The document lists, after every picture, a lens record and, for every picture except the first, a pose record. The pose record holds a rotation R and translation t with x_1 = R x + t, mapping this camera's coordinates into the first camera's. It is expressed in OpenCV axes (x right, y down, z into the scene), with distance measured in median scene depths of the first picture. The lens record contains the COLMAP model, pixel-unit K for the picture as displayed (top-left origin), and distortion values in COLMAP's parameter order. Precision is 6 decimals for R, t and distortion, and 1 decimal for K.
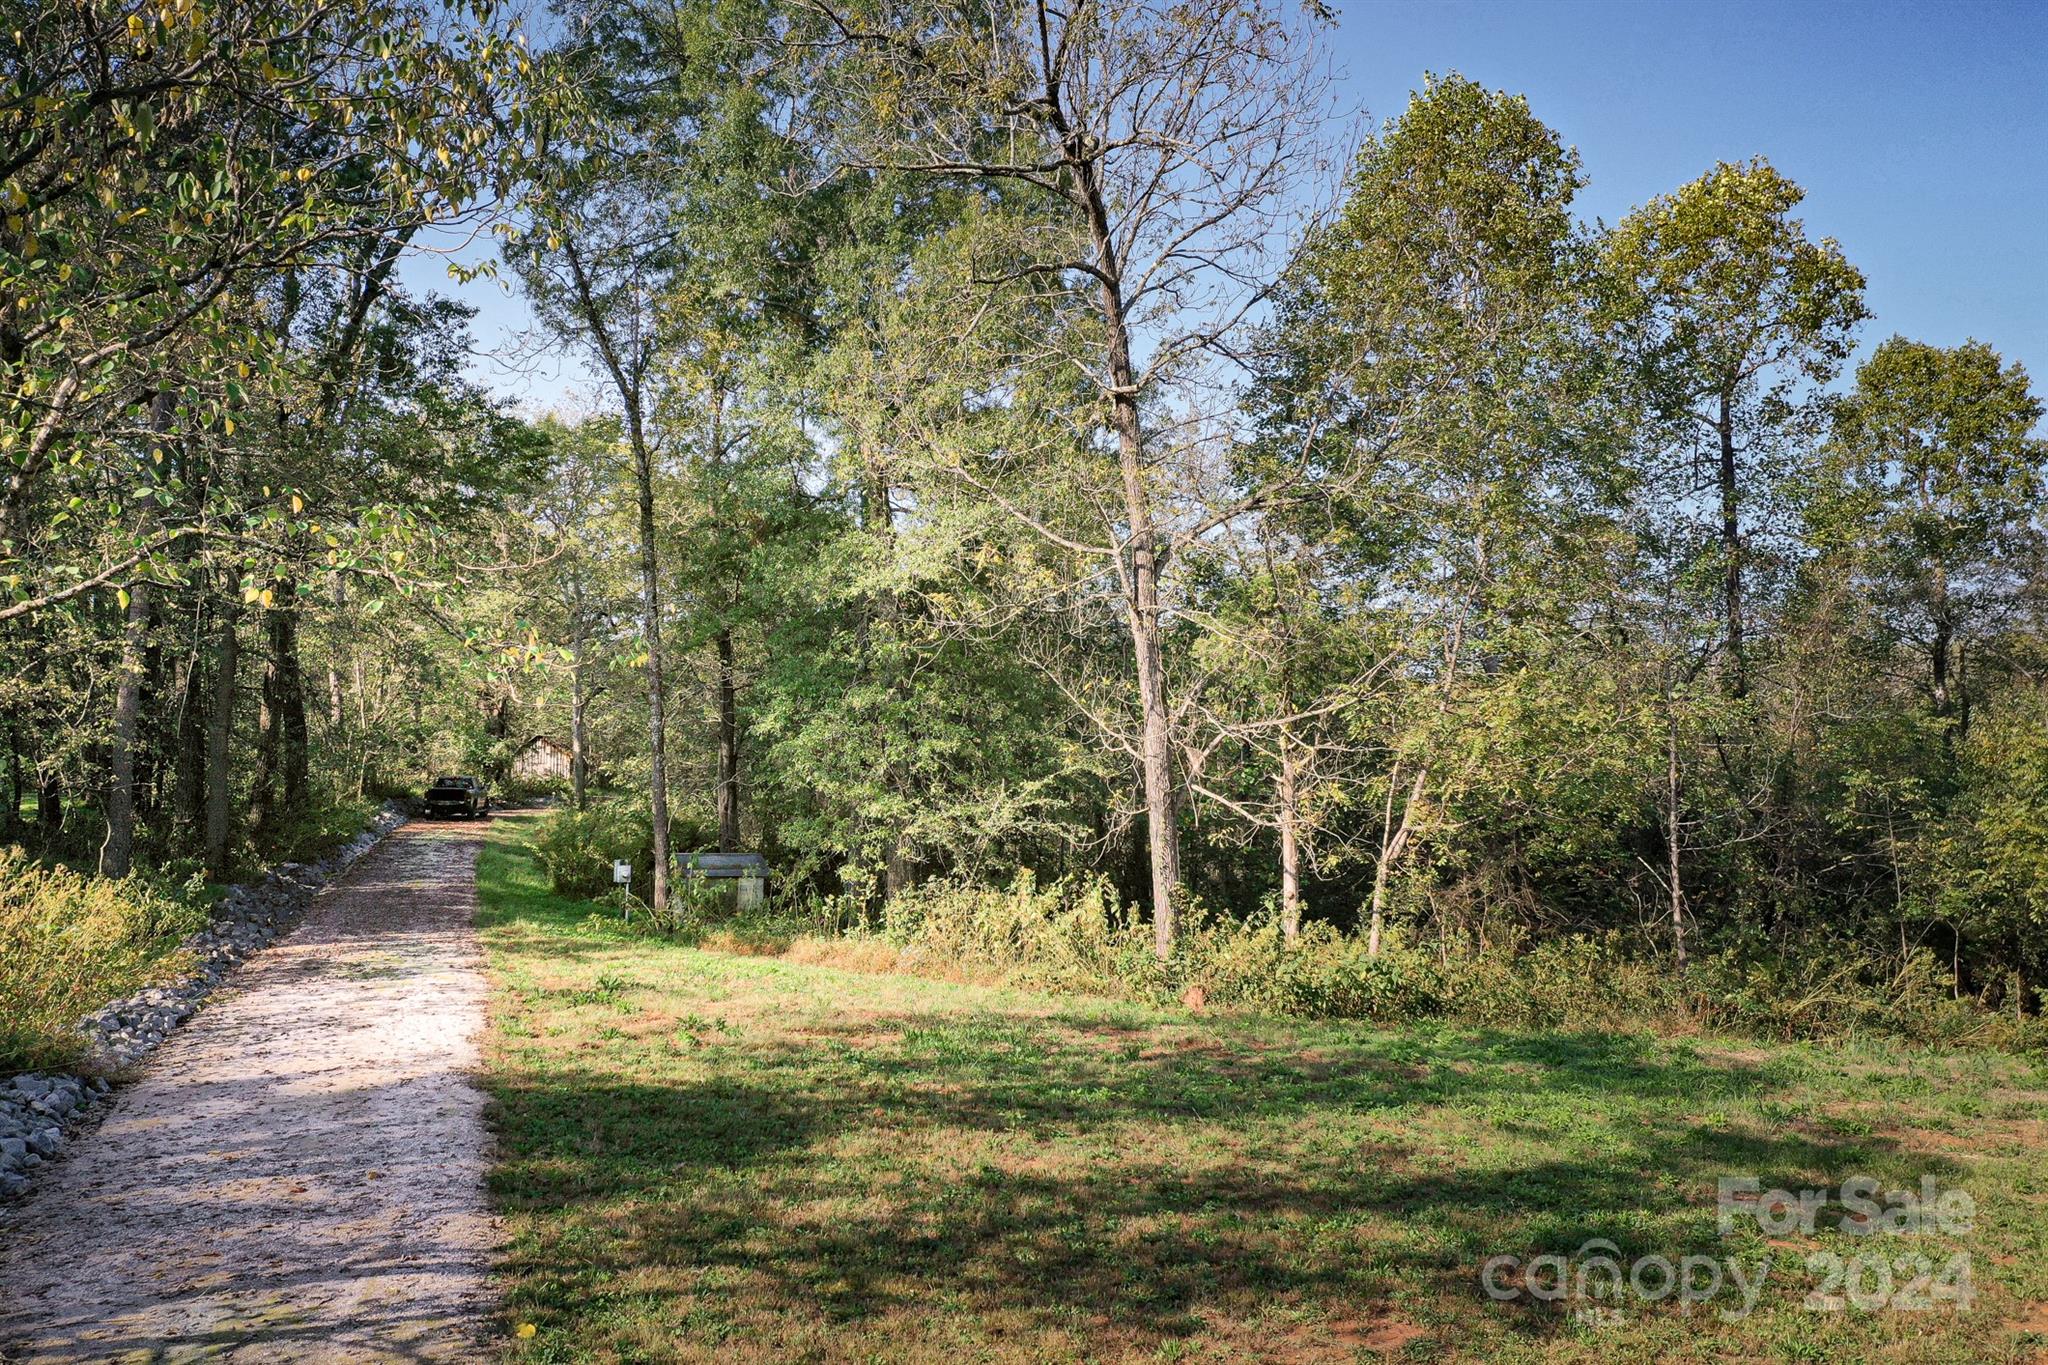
lens RADIAL K [[1595.5, 0, 1013.1], [0, 1595.5, 677.9], [0, 0, 1]] dist [0.000157, -0.002158]
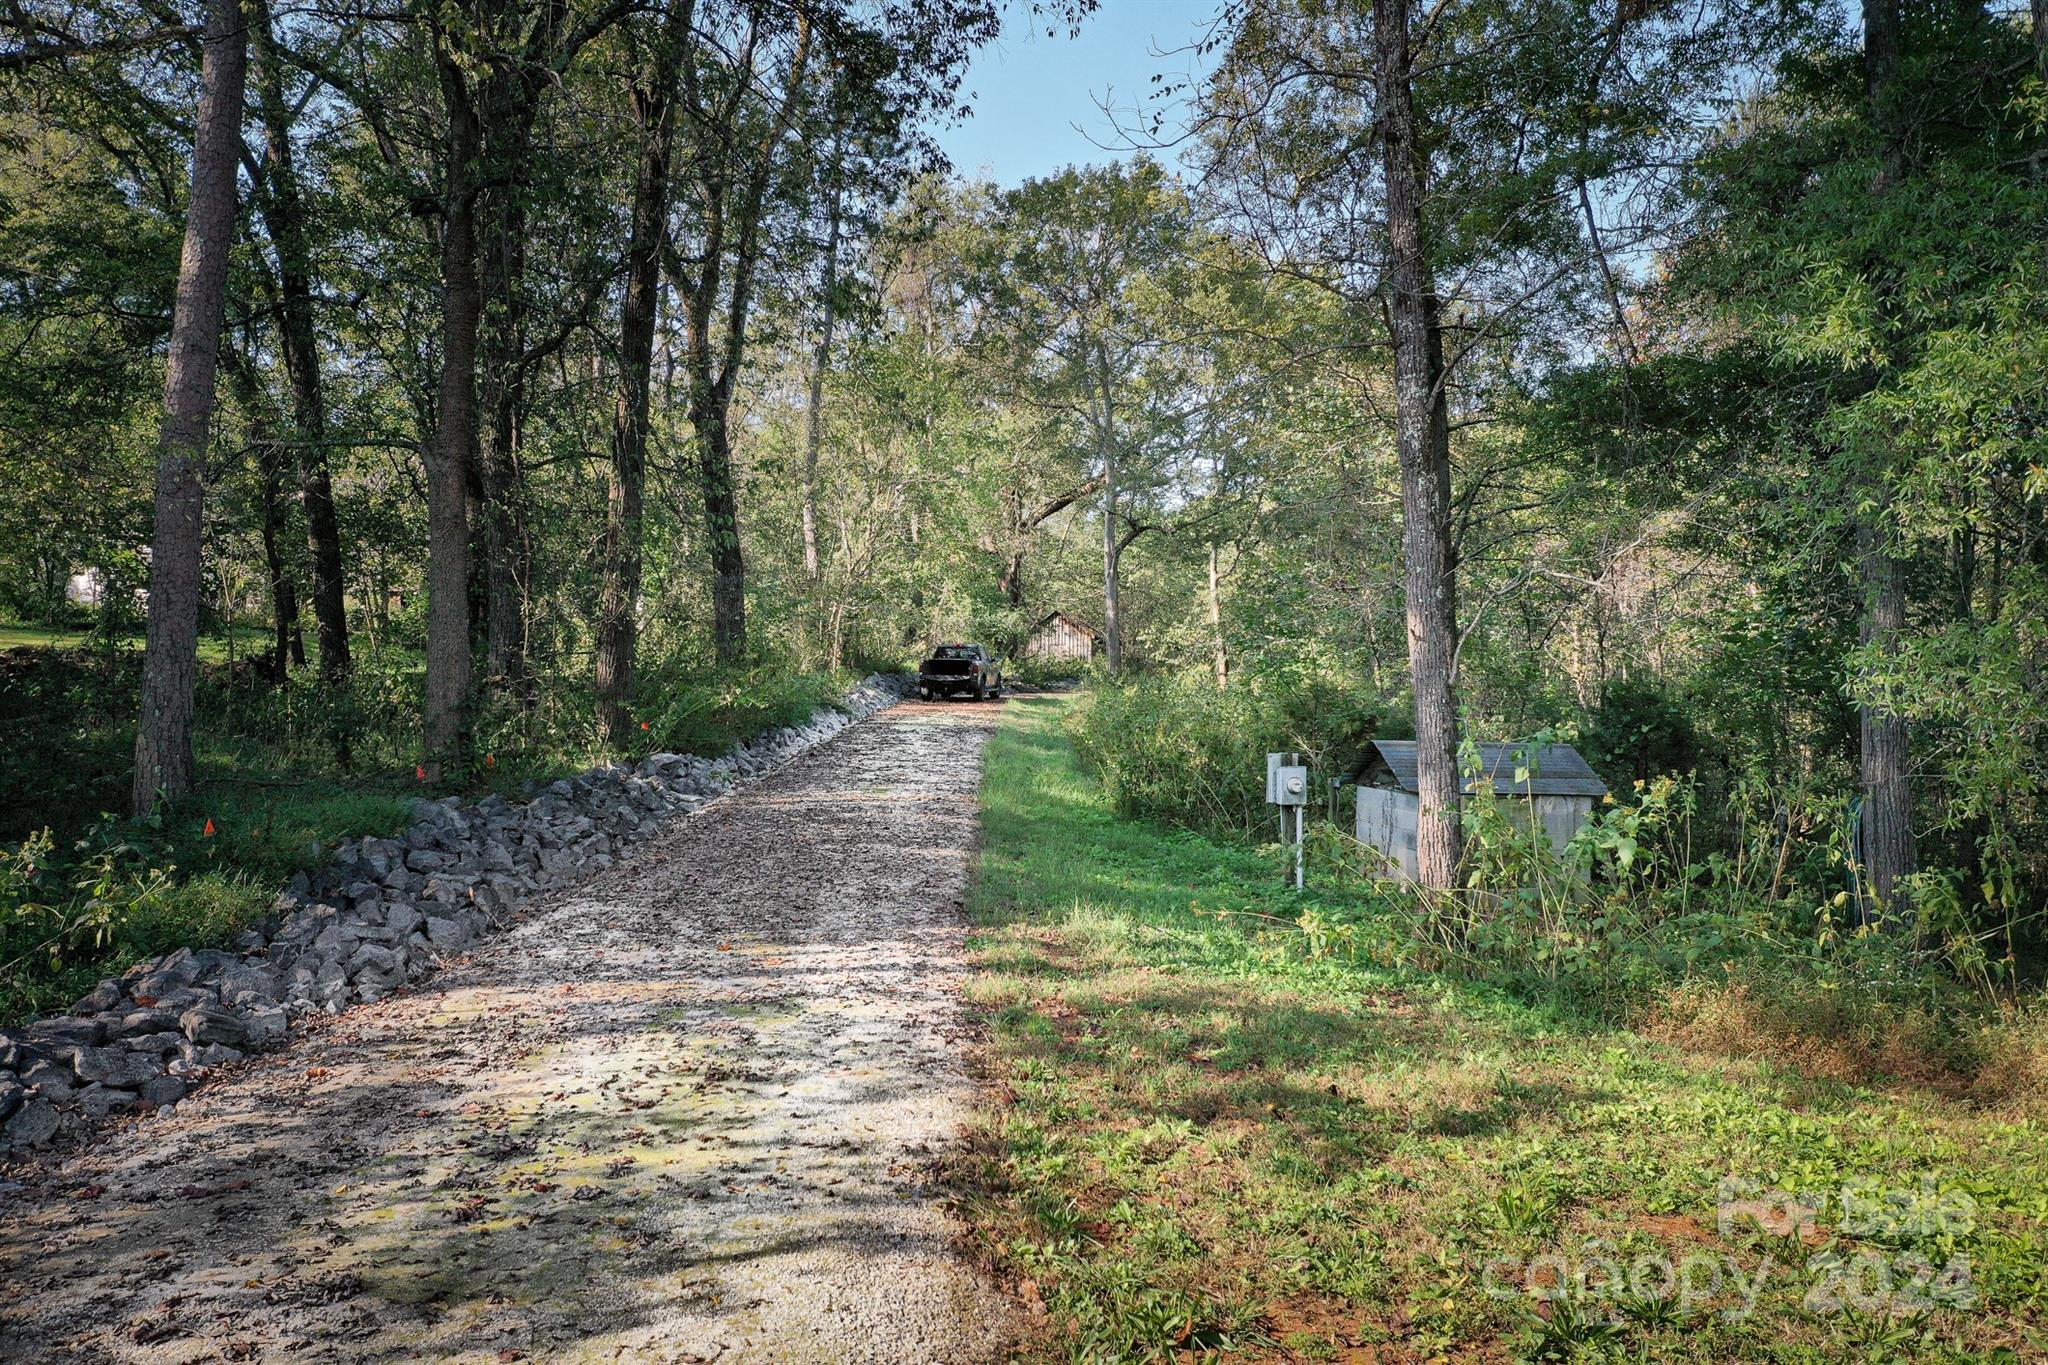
lens RADIAL K [[1595.5, 0, 1013.1], [0, 1595.5, 677.9], [0, 0, 1]] dist [0.000157, -0.002158]
pose [[0.952329, -0.002400, -0.305064, -0.179729], [0.021202, 0.998072, 0.058333, 0.064619], [0.304336, -0.062020, 0.950544, 0.549546]]
